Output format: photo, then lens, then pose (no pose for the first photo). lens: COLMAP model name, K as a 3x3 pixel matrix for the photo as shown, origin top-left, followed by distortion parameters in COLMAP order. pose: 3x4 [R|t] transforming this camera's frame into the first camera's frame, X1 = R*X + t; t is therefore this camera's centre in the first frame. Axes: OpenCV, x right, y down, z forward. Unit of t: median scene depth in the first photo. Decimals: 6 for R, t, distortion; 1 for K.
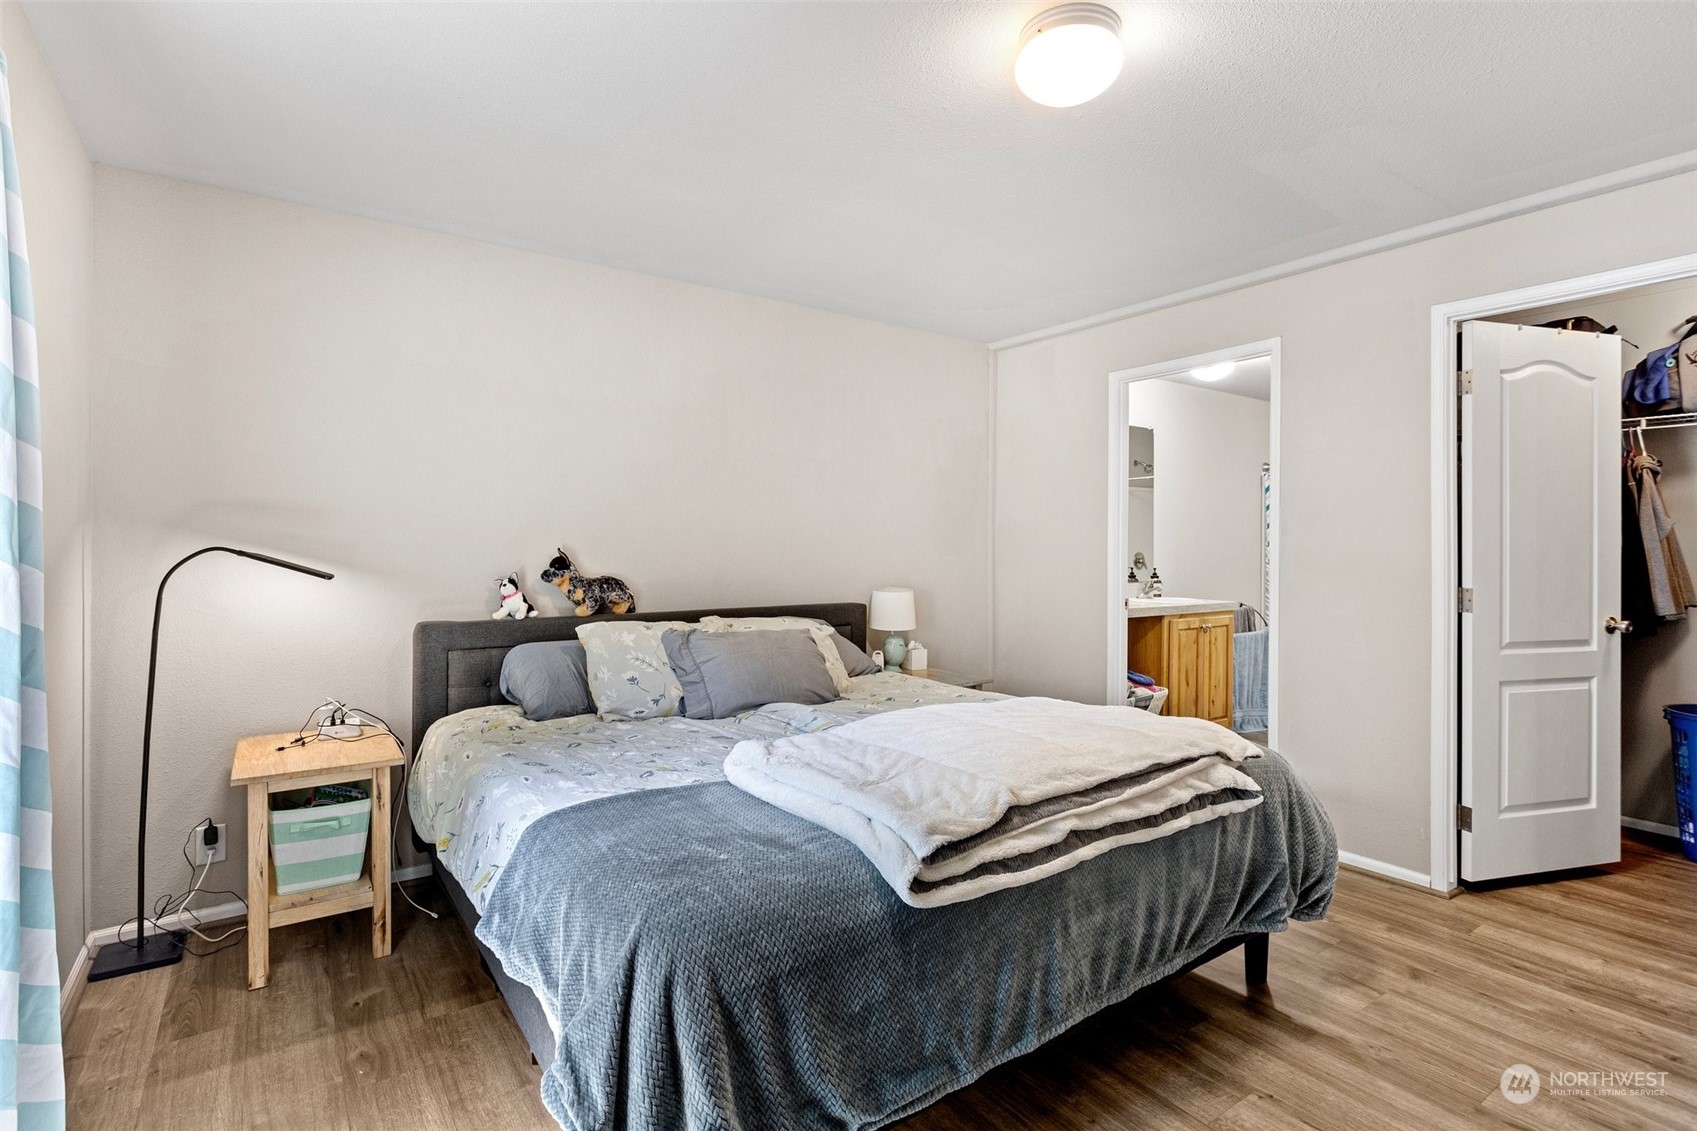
lens RADIAL K [[811.9, 0, 848.5], [0, 811.9, 565.5], [0, 0, 1]] dist [0.001853, 0.000445]
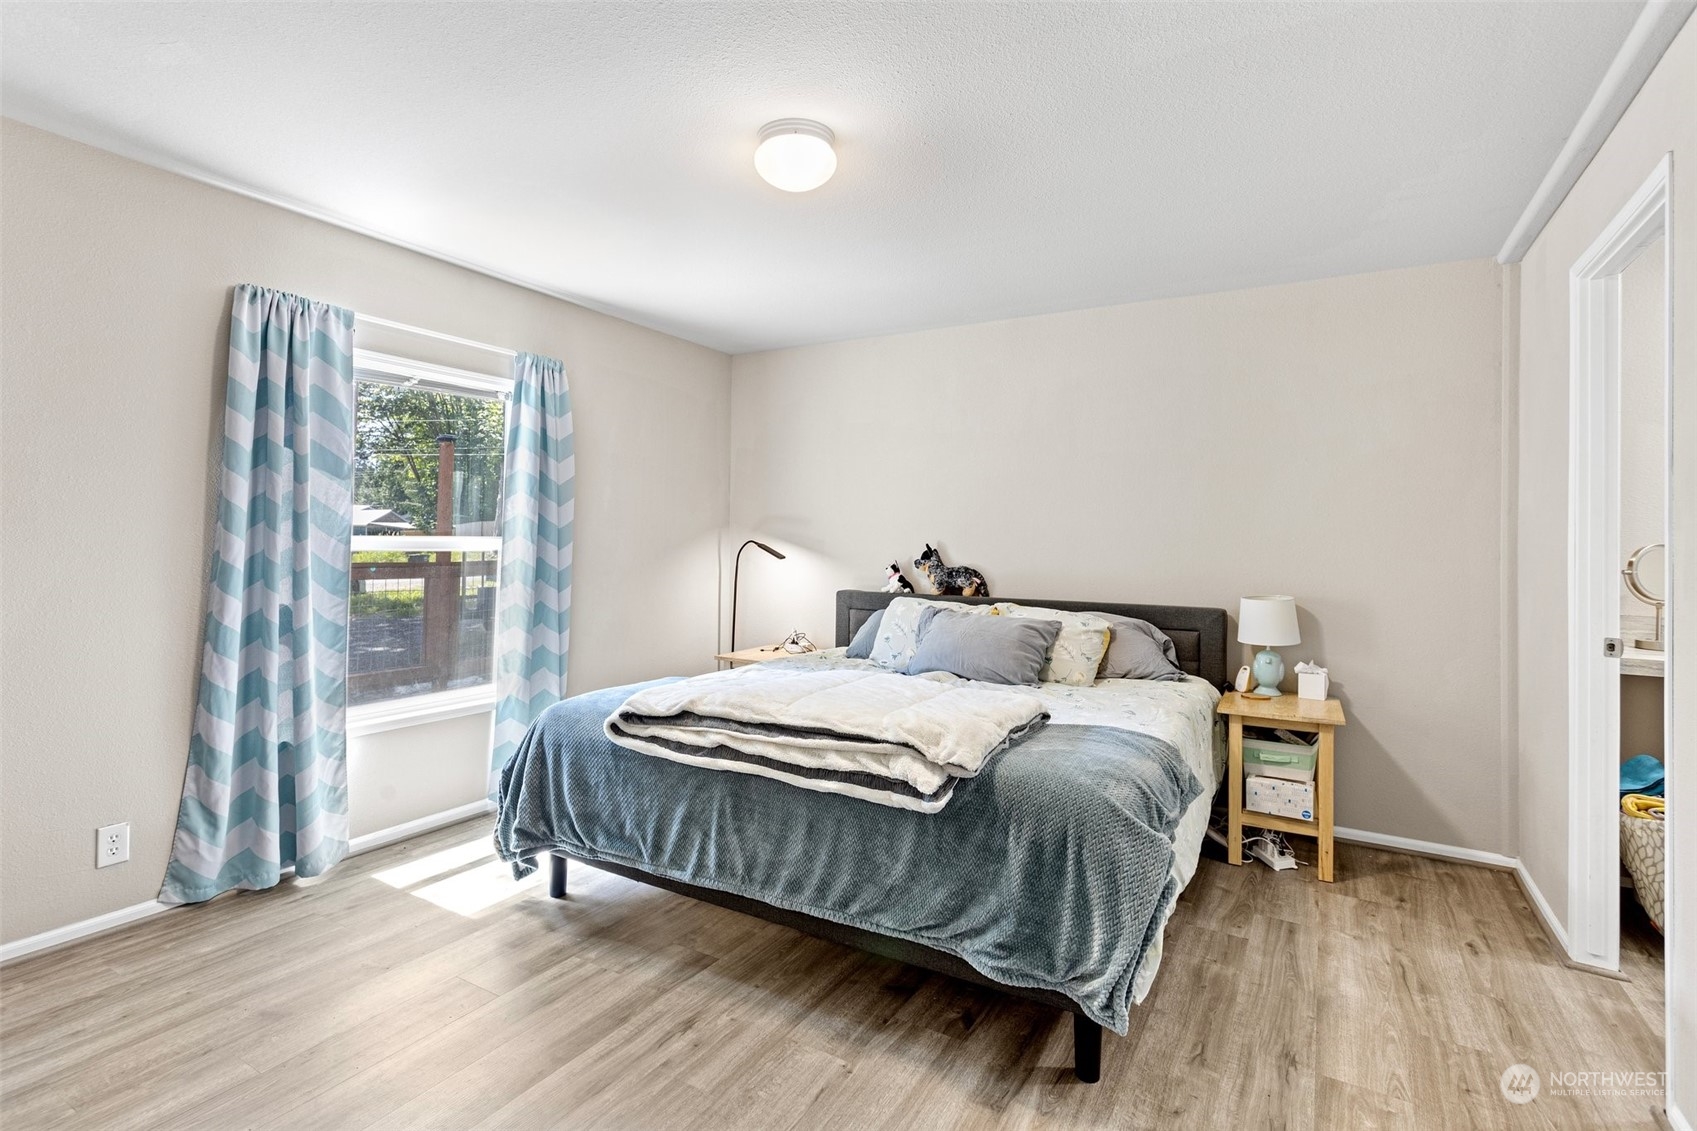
lens RADIAL K [[811.9, 0, 848.5], [0, 811.9, 565.5], [0, 0, 1]] dist [0.001853, 0.000445]
pose [[0.411839, 0.031335, -0.910718, 1.281694], [-0.037011, 0.999159, 0.017641, -0.005429], [0.910505, 0.026441, 0.412652, 0.498299]]
